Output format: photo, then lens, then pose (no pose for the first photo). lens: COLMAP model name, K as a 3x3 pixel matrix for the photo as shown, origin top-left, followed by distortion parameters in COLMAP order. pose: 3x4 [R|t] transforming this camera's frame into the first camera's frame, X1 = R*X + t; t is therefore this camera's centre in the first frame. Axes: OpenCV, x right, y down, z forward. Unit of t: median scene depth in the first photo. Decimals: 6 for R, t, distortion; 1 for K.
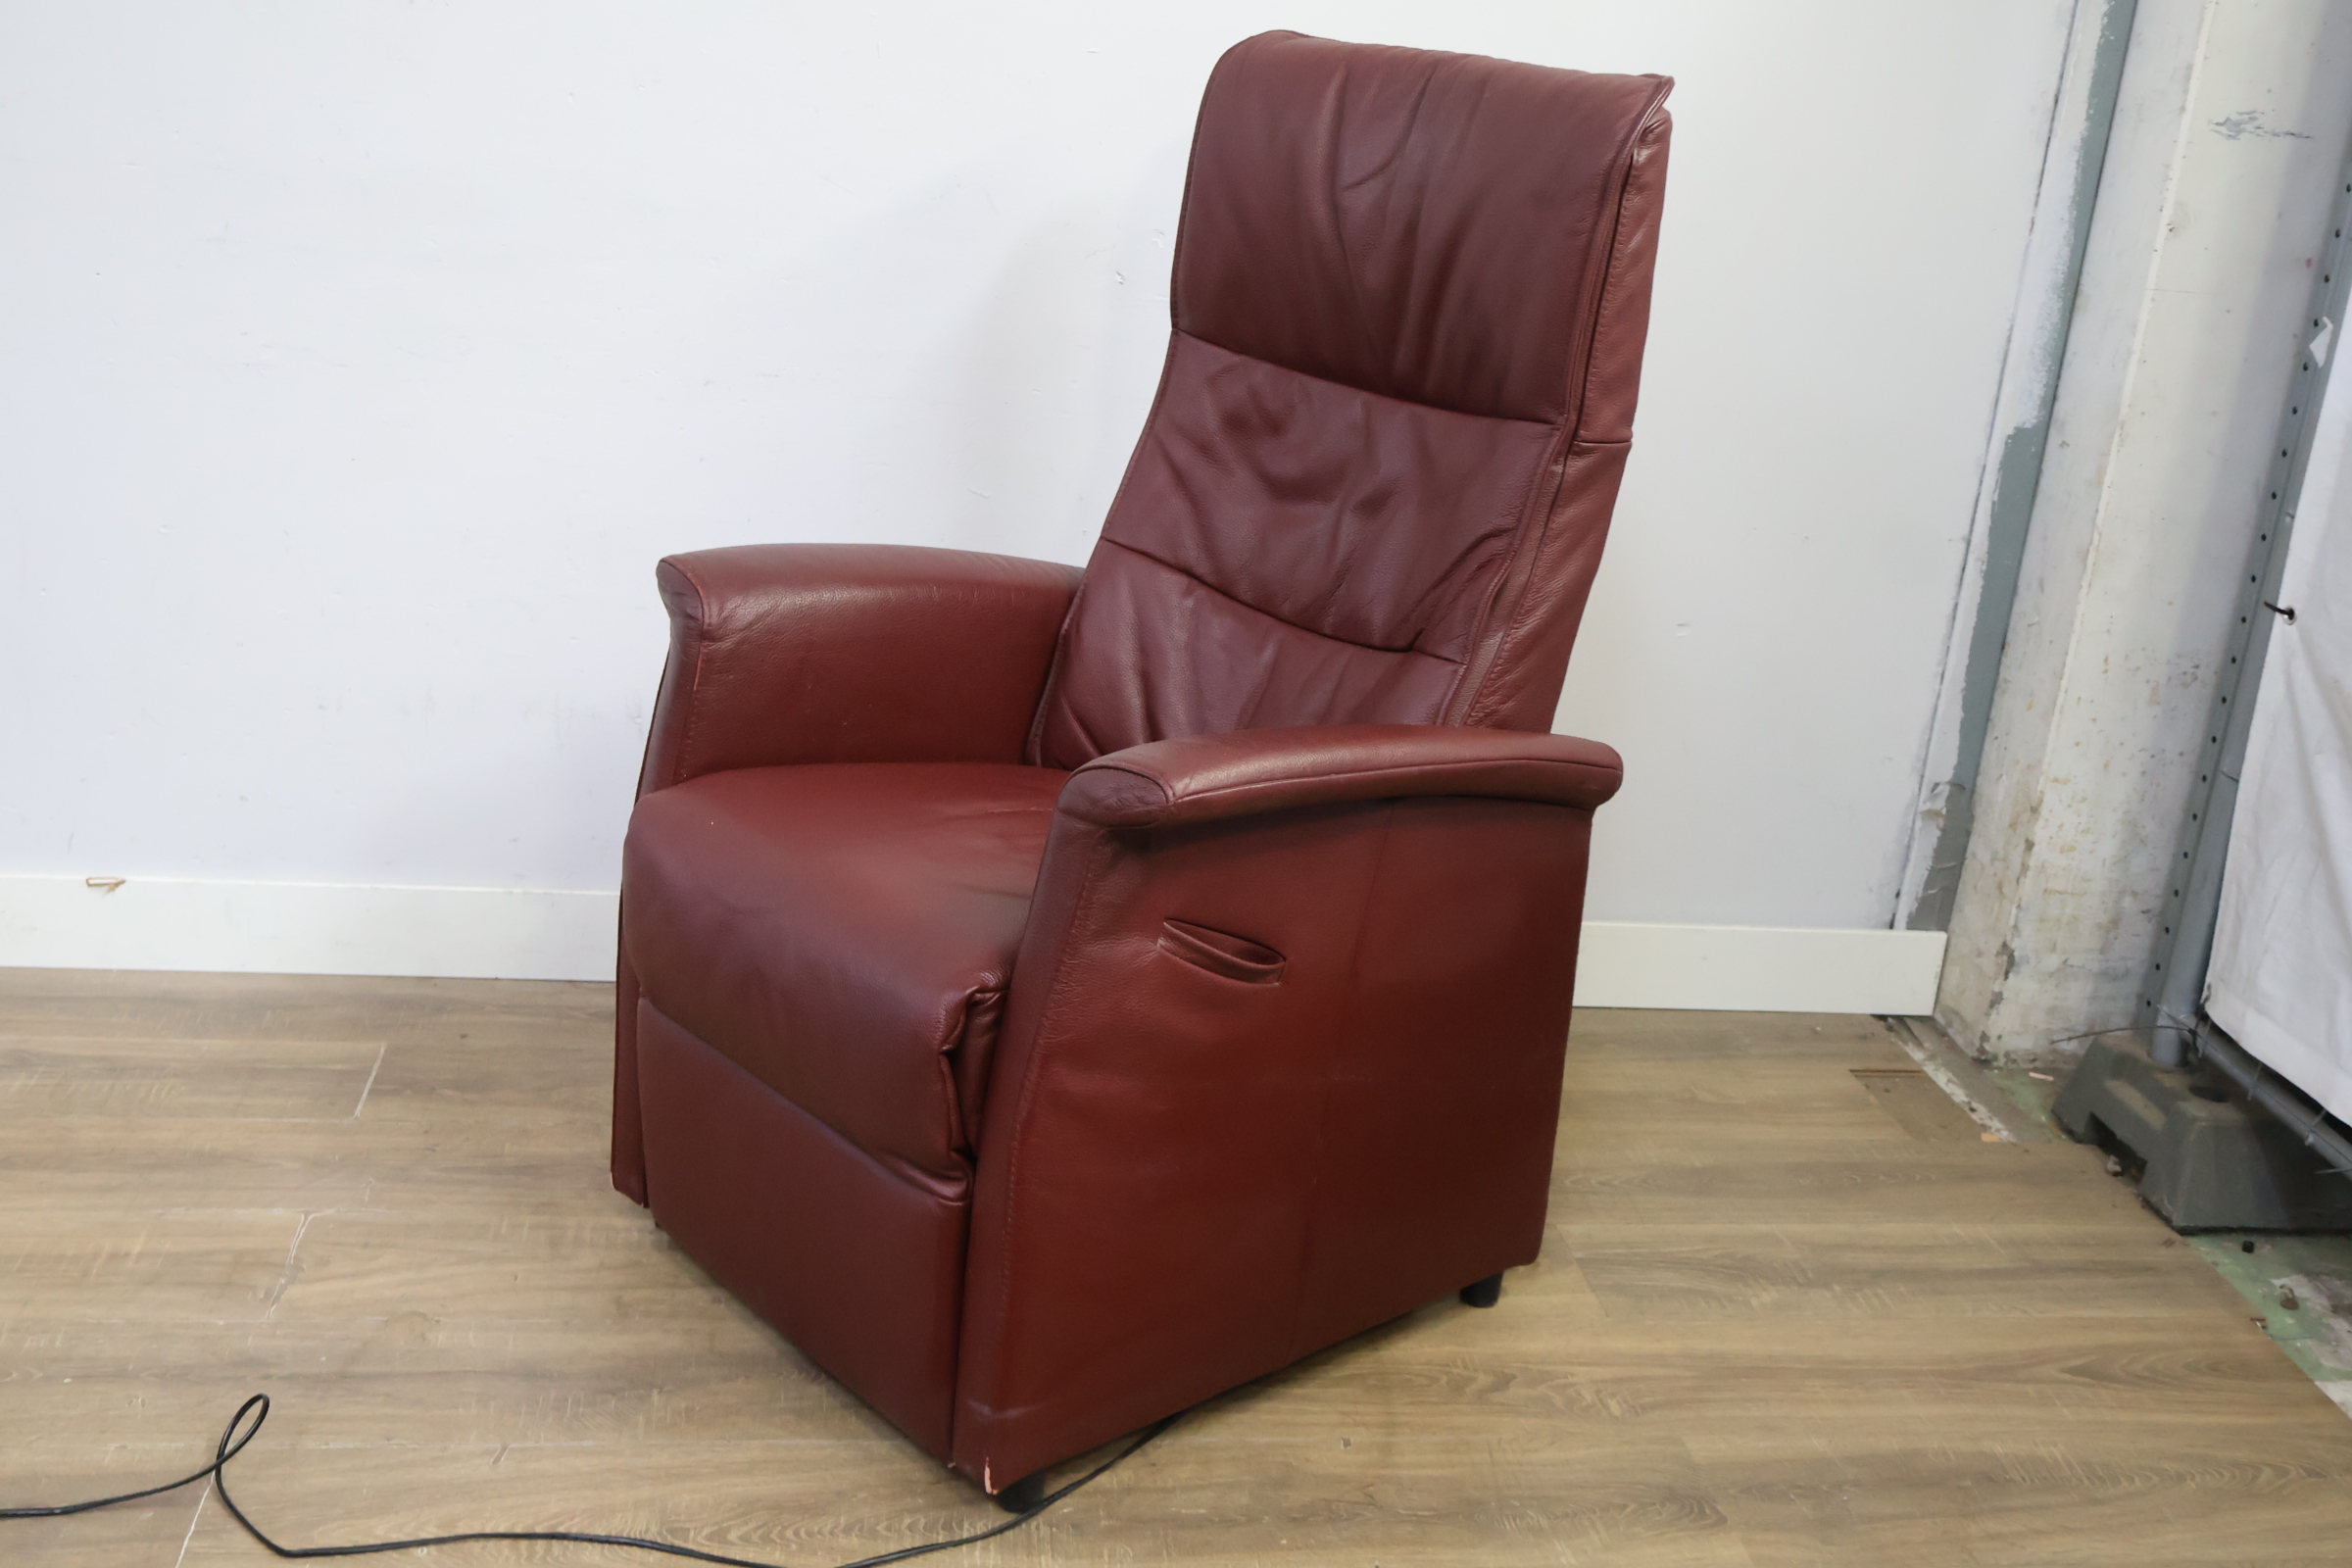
lens RADIAL K [[2353.5, 0, 1156.9], [0, 2353.5, 781.0], [0, 0, 1]] dist [-0.014352, 0.011882]
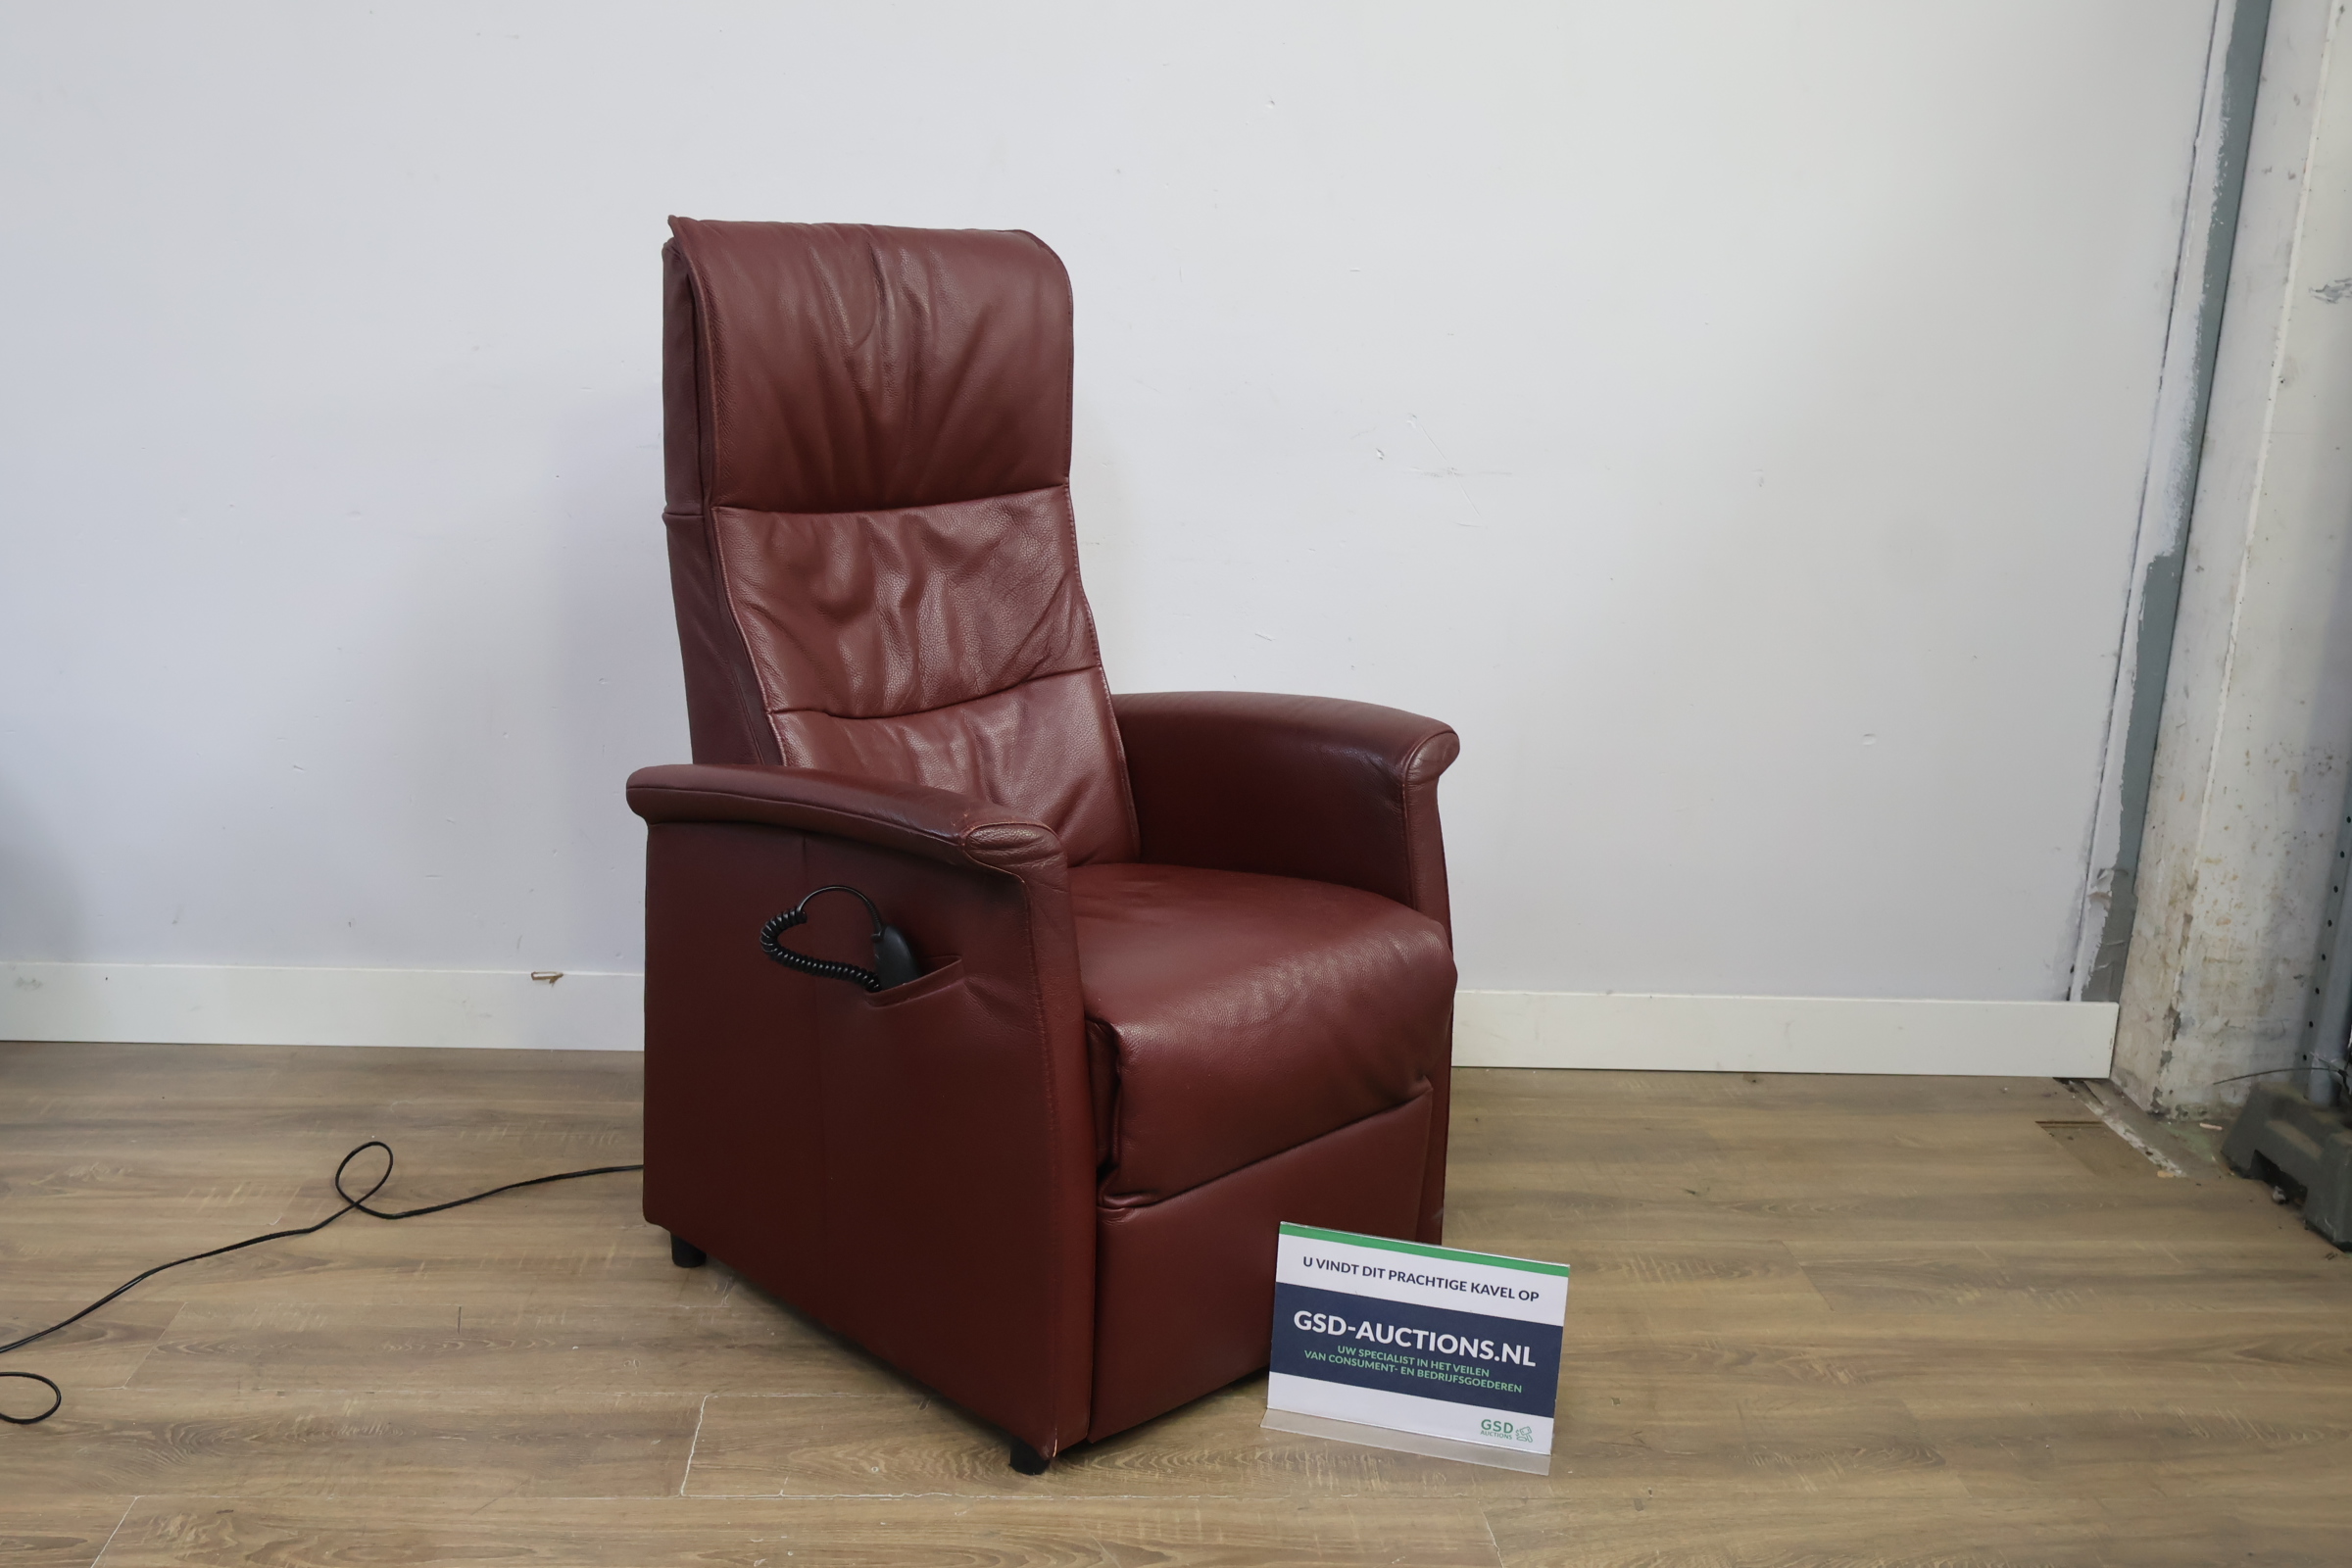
lens RADIAL K [[2248.3, 0, 1178.5], [0, 2248.3, 777.1], [0, 0, 1]] dist [-0.009956, 0.007801]
pose [[0.997057, -0.023768, -0.072889, -0.039188], [0.017746, 0.996459, -0.082187, 0.043710], [0.074584, 0.080651, 0.993948, -0.135986]]
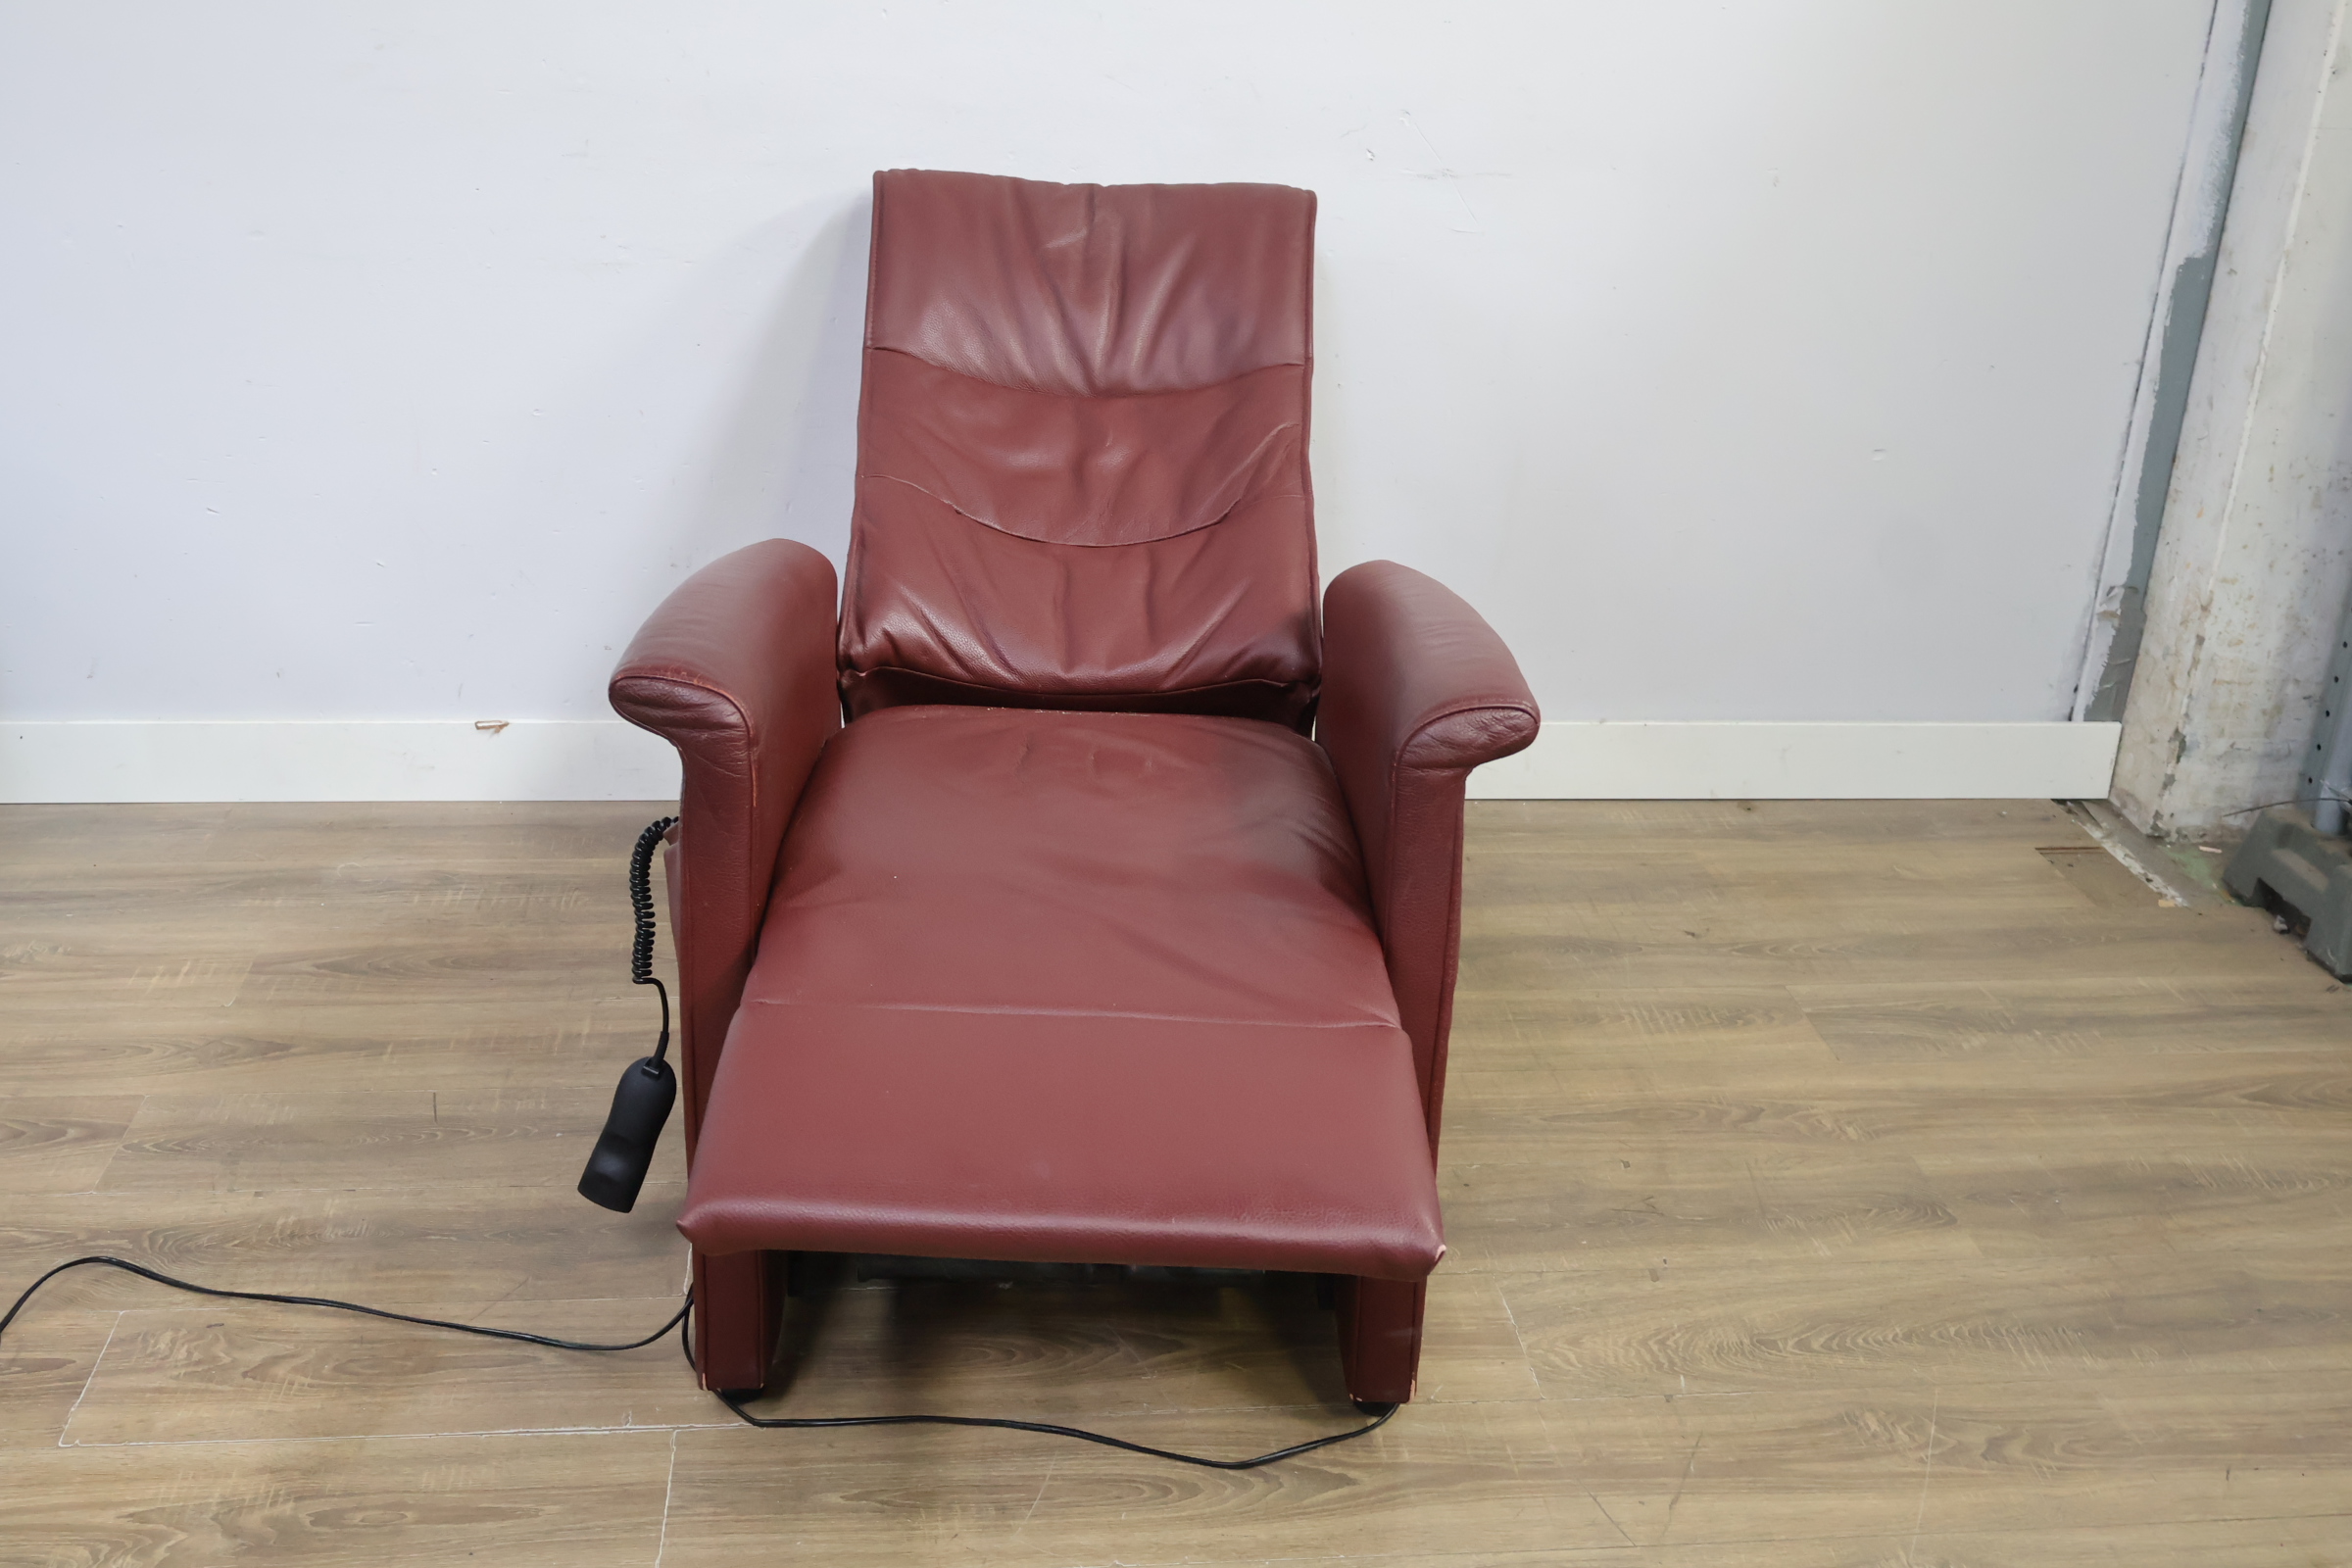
lens RADIAL K [[2329.0, 0, 1184.3], [0, 2329.0, 770.1], [0, 0, 1]] dist [-0.007813, 0.000079]
pose [[0.998713, -0.029077, -0.041563, -0.067240], [0.031821, 0.997248, 0.066959, -0.000209], [0.039502, -0.068195, 0.996890, -0.122073]]
